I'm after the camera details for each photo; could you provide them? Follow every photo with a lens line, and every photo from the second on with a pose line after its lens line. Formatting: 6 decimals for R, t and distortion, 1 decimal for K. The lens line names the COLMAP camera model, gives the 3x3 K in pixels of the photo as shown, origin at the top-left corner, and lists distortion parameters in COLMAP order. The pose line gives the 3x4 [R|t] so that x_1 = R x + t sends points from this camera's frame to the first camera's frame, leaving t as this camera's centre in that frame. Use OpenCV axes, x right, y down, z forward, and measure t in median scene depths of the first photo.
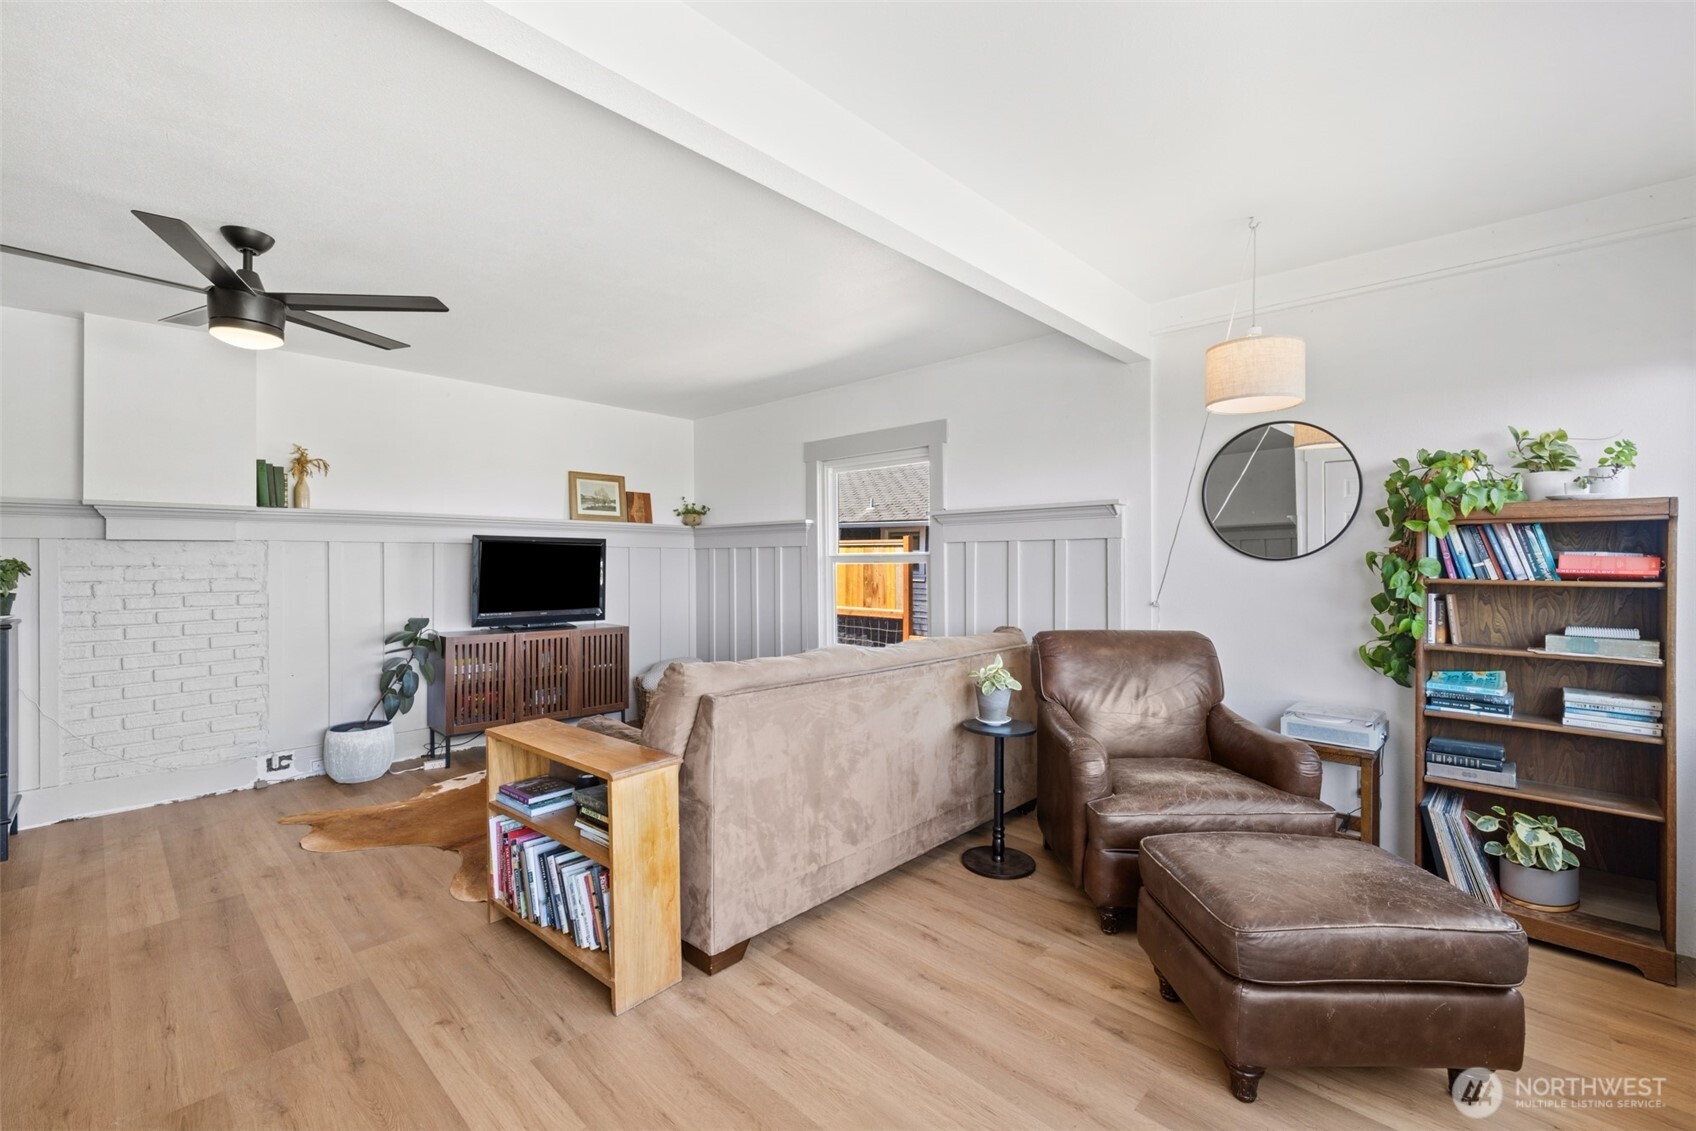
lens RADIAL K [[721.7, 0, 855.5], [0, 721.7, 562.4], [0, 0, 1]] dist [0.000816, -0.000385]
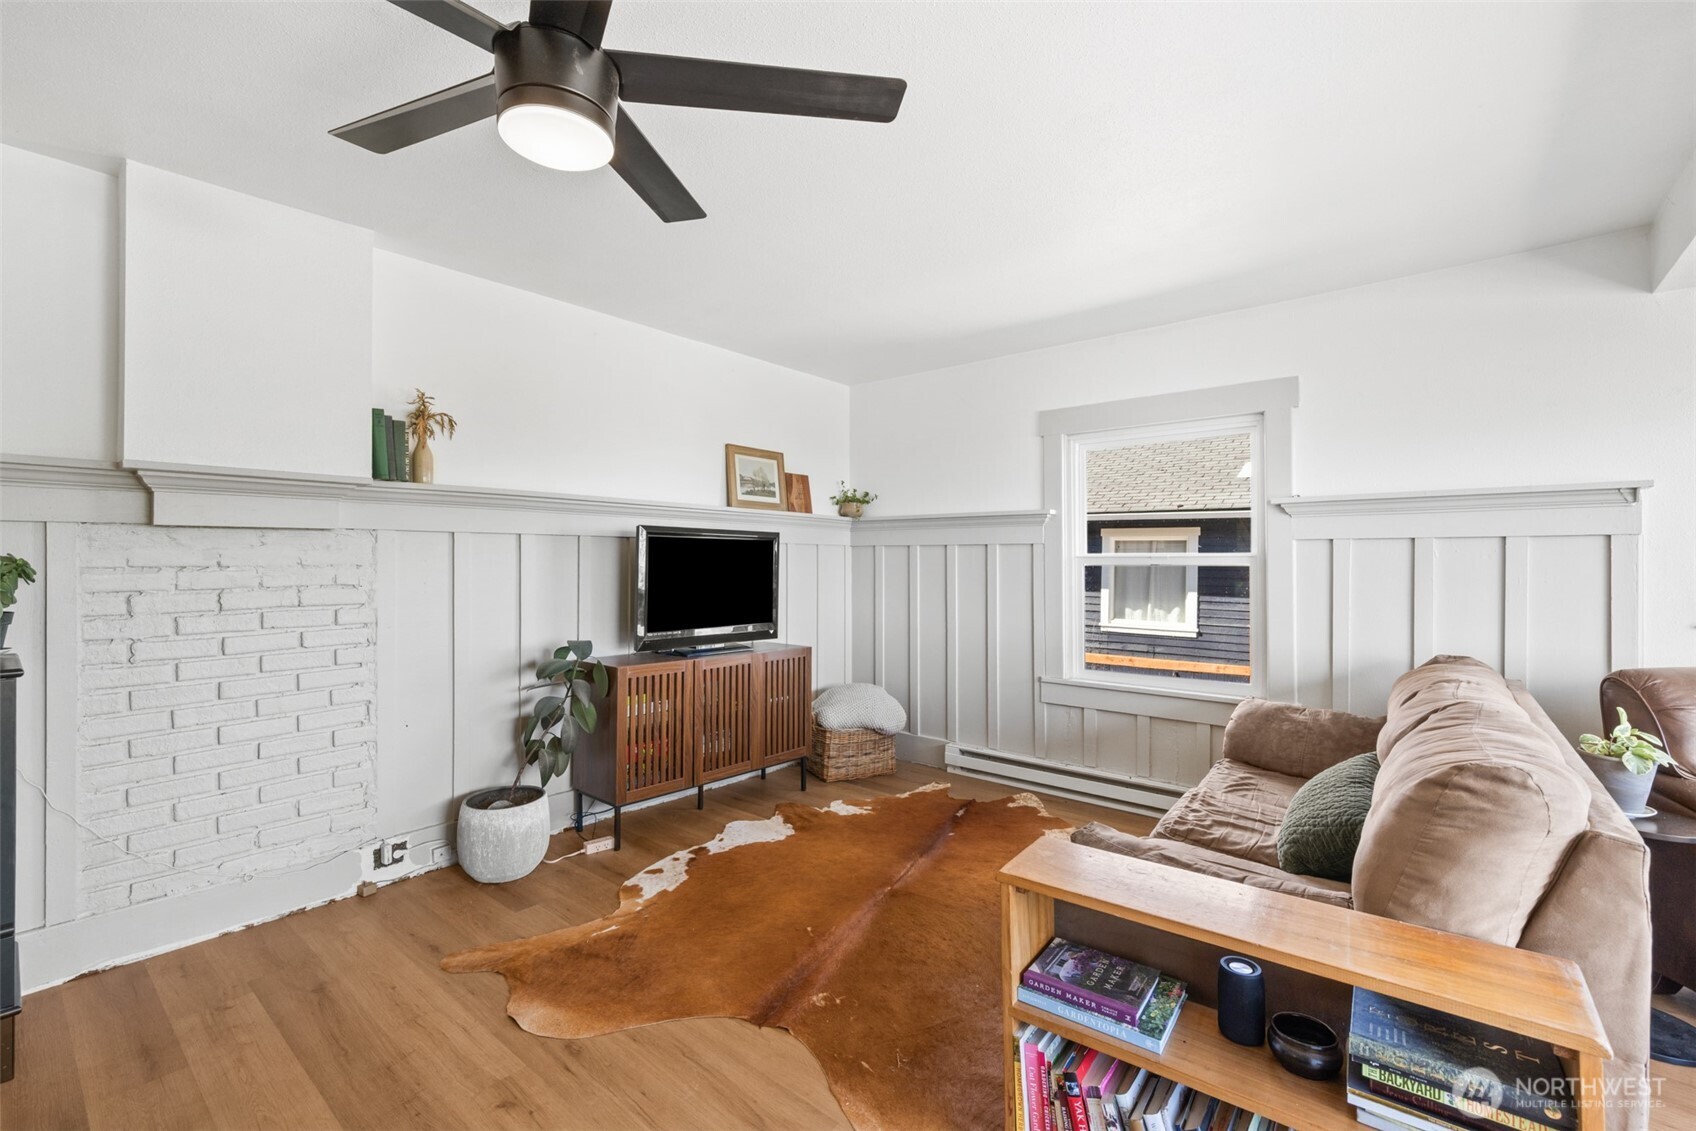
lens RADIAL K [[721.7, 0, 834.0], [0, 721.7, 561.9], [0, 0, 1]] dist [0.000816, -0.000385]
pose [[0.997945, 0.004581, 0.063908, -0.455211], [-0.004587, 0.999989, -0.000056, -0.001970], [-0.063908, -0.000237, 0.997956, 0.311715]]
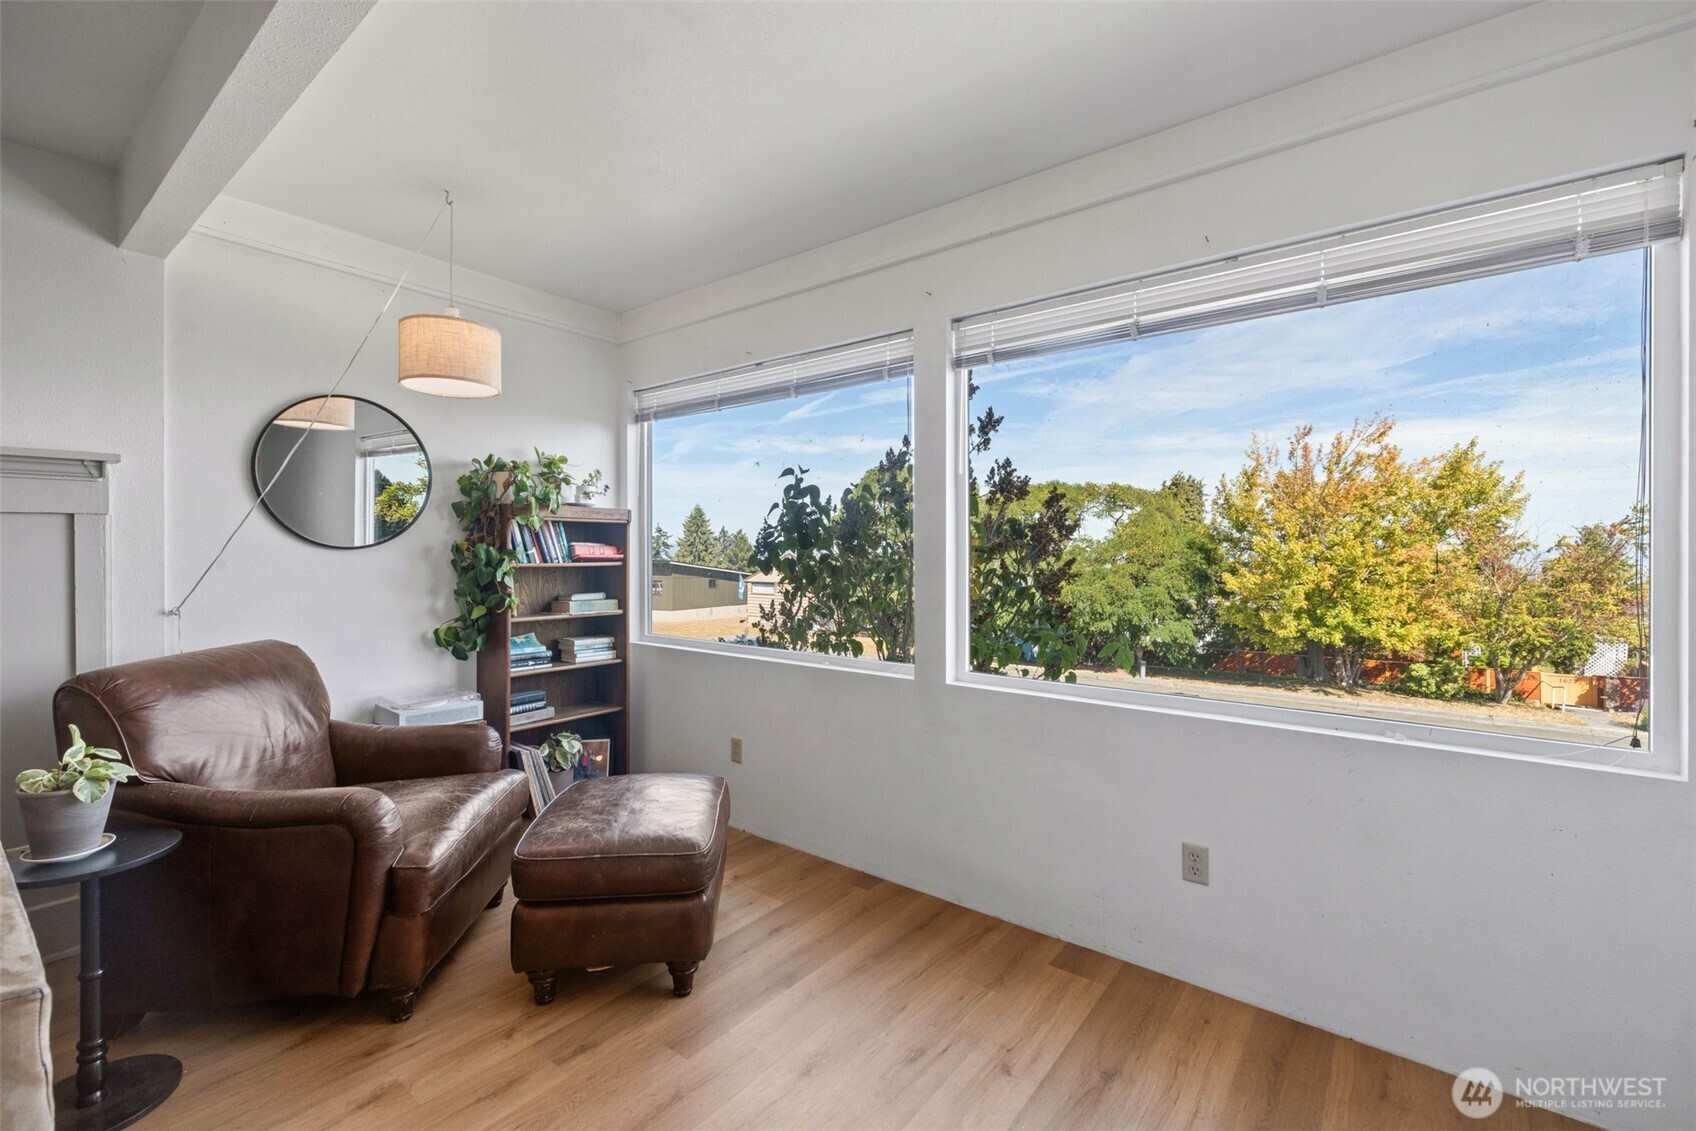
lens RADIAL K [[721.7, 0, 839.2], [0, 721.7, 555.2], [0, 0, 1]] dist [0.000816, -0.000385]
pose [[-0.093390, -0.011105, 0.995568, -0.312615], [0.002412, 0.999932, 0.011380, -0.002770], [-0.995627, 0.003464, -0.093357, 0.389340]]
